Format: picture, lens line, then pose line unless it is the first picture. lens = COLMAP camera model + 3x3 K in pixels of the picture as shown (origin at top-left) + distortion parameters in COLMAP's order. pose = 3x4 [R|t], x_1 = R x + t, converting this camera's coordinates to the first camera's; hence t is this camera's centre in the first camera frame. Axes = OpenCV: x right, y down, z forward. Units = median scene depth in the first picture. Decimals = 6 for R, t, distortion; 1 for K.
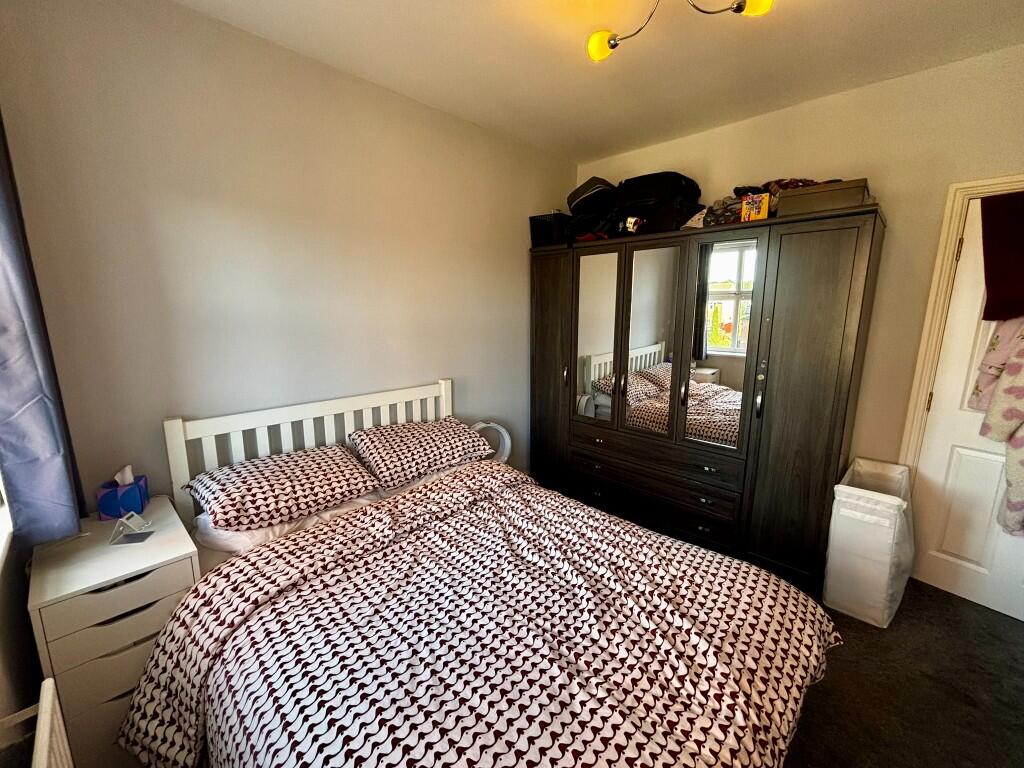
lens RADIAL K [[416.7, 0, 509.0], [0, 416.7, 383.6], [0, 0, 1]] dist [0.000740, -0.000258]
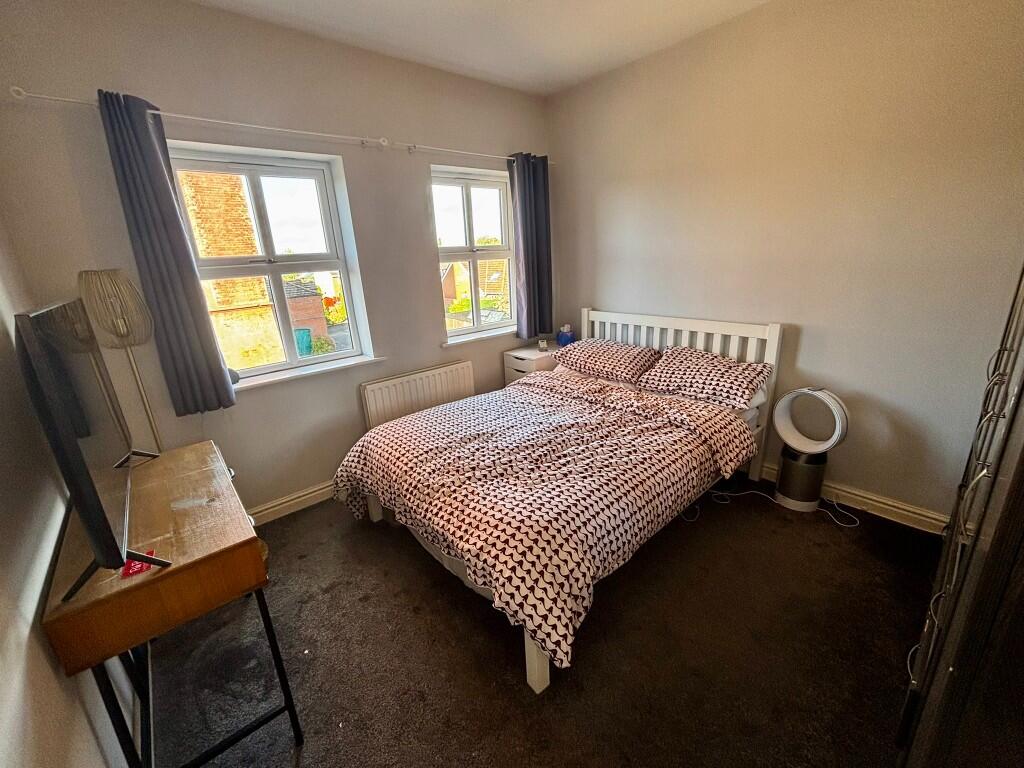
lens RADIAL K [[416.7, 0, 512.6], [0, 416.7, 384.8], [0, 0, 1]] dist [0.000740, -0.000258]
pose [[-0.074592, 0.299167, -0.951281, 1.329381], [-0.131643, 0.942636, 0.306770, -0.144197], [0.988487, 0.148112, -0.030930, 0.844883]]
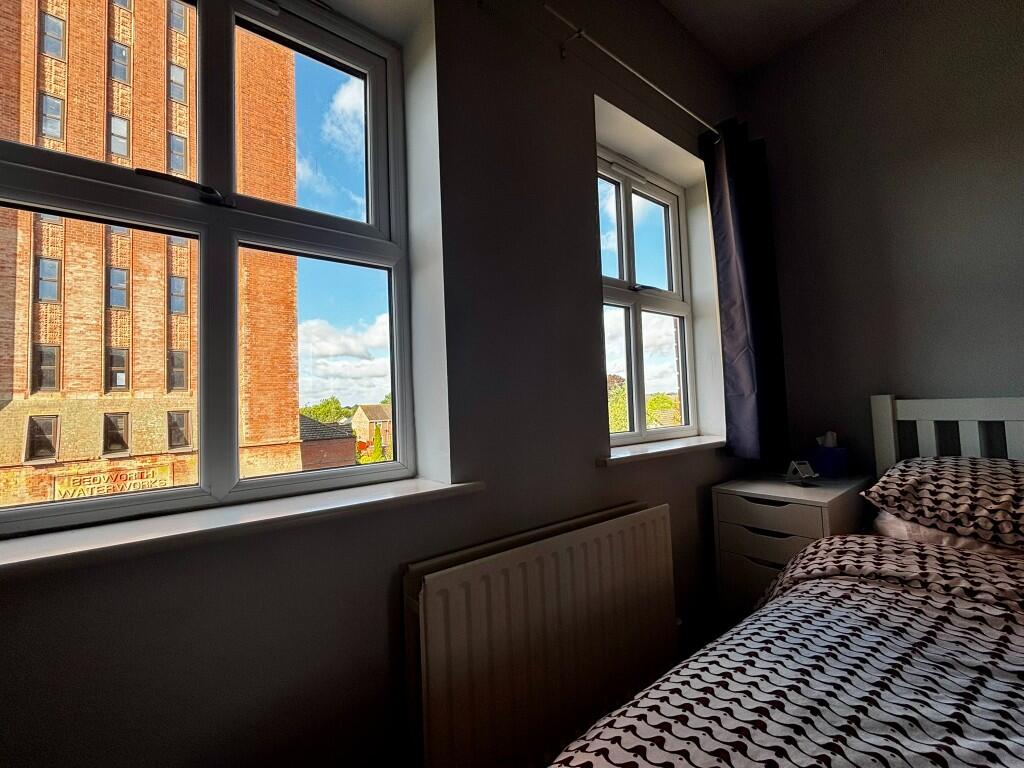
lens RADIAL K [[416.7, 0, 515.1], [0, 416.7, 383.8], [0, 0, 1]] dist [0.000740, -0.000258]
pose [[-0.135432, -0.051981, -0.989422, 0.258077], [-0.142478, 0.989265, -0.032471, 0.230463], [0.980489, 0.136573, -0.141385, 0.350760]]
